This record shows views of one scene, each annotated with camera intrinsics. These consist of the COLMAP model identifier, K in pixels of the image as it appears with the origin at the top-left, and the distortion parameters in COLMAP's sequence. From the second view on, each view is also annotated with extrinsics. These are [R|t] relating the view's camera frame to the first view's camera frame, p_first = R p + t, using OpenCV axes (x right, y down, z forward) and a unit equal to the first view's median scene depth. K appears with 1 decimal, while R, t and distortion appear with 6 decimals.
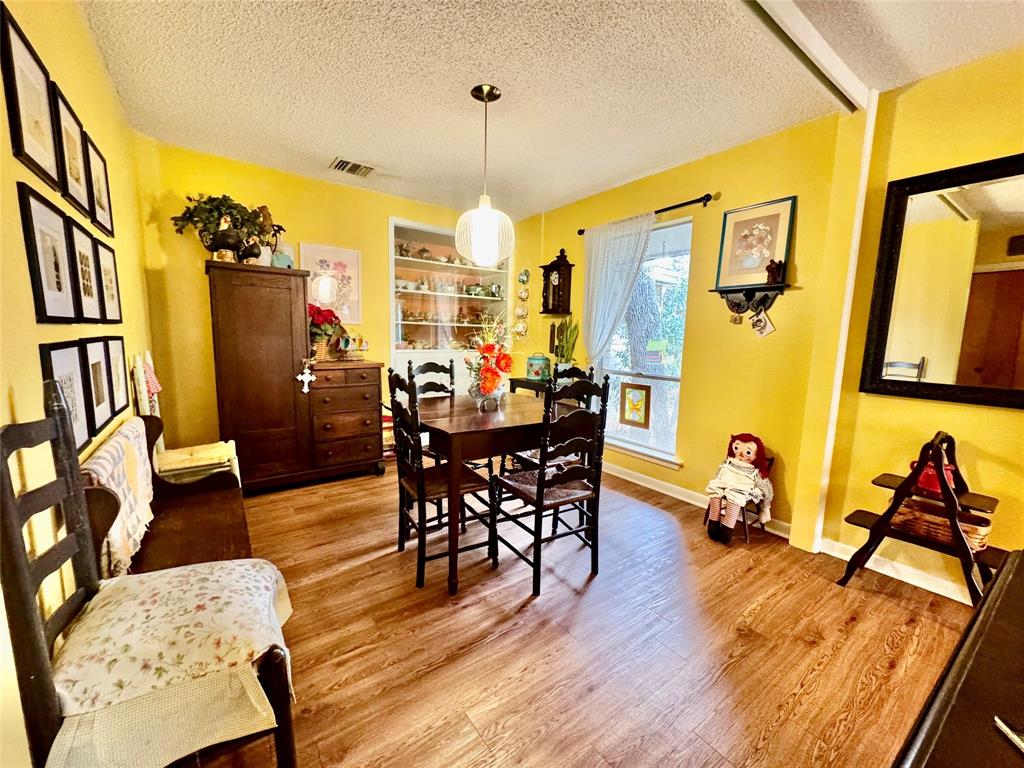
lens RADIAL K [[408.1, 0, 514.1], [0, 408.1, 387.9], [0, 0, 1]] dist [-0.000061, -0.000222]
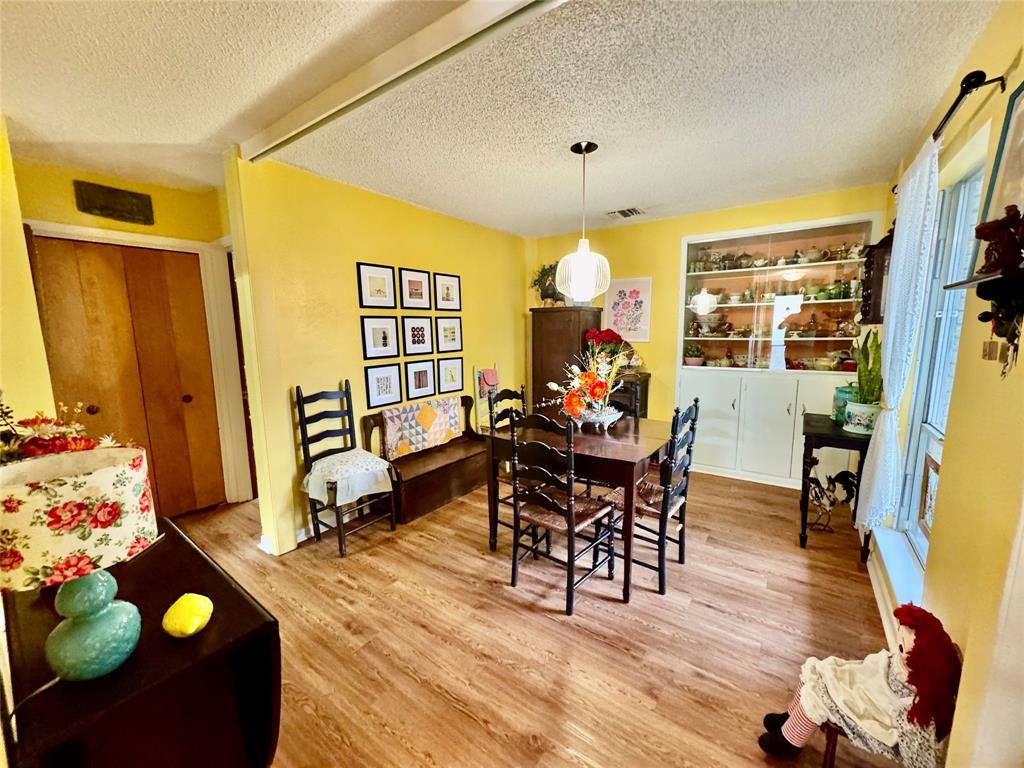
lens RADIAL K [[408.1, 0, 514.1], [0, 408.1, 387.9], [0, 0, 1]] dist [-0.000061, -0.000222]
pose [[0.324655, 0.110642, -0.939339, 0.927909], [-0.101253, 0.991493, 0.081790, -0.138618], [0.940397, 0.068558, 0.333096, 0.466586]]
